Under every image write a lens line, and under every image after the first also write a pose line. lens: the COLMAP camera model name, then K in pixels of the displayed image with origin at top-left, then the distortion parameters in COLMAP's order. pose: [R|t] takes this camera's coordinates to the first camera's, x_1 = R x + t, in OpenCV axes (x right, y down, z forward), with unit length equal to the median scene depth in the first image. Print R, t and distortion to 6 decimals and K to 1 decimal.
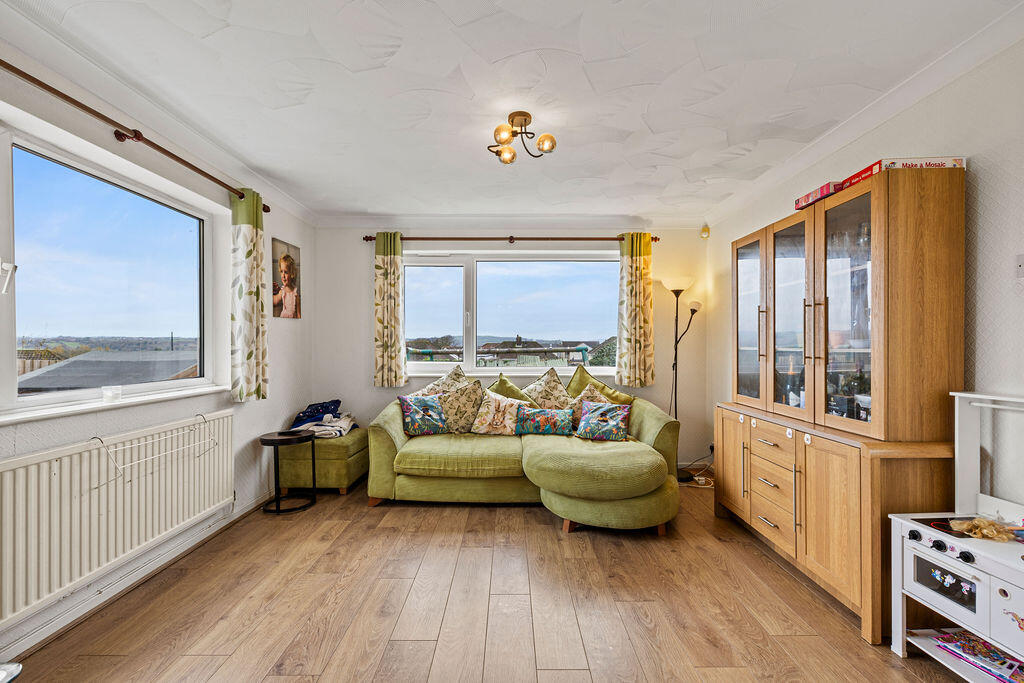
lens RADIAL K [[431.3, 0, 511.7], [0, 431.3, 345.2], [0, 0, 1]] dist [-0.000706, -0.000048]
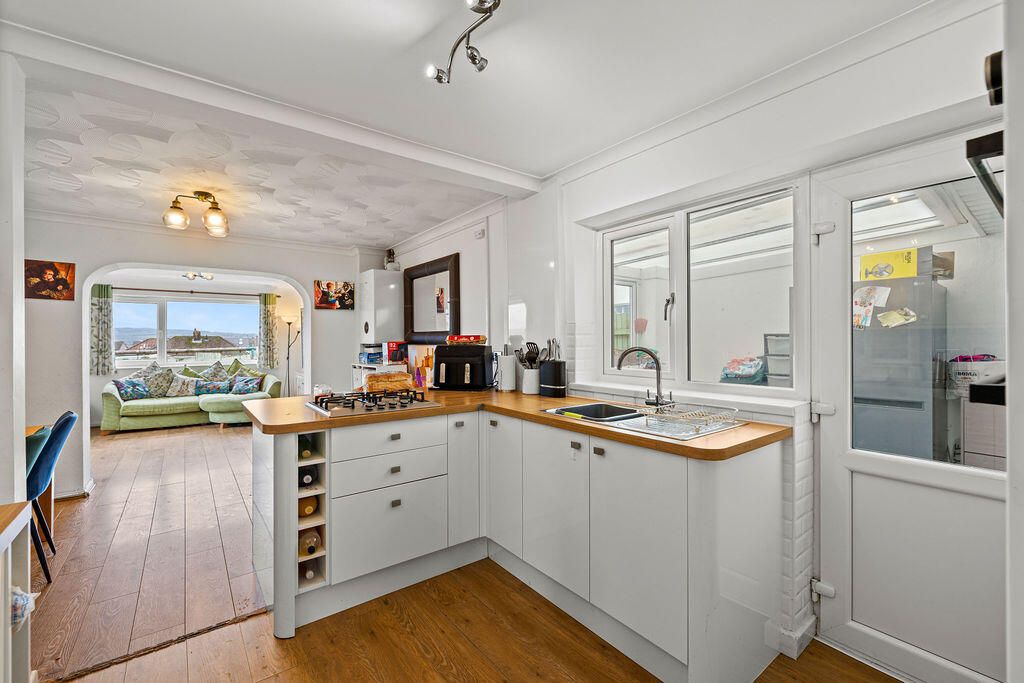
lens RADIAL K [[431.3, 0, 508.7], [0, 431.3, 339.2], [0, 0, 1]] dist [-0.000706, -0.000048]
pose [[0.800622, -0.002795, 0.599164, -0.022843], [0.002582, 0.999996, 0.001215, -0.045736], [-0.599165, 0.000574, 0.800626, -1.386184]]
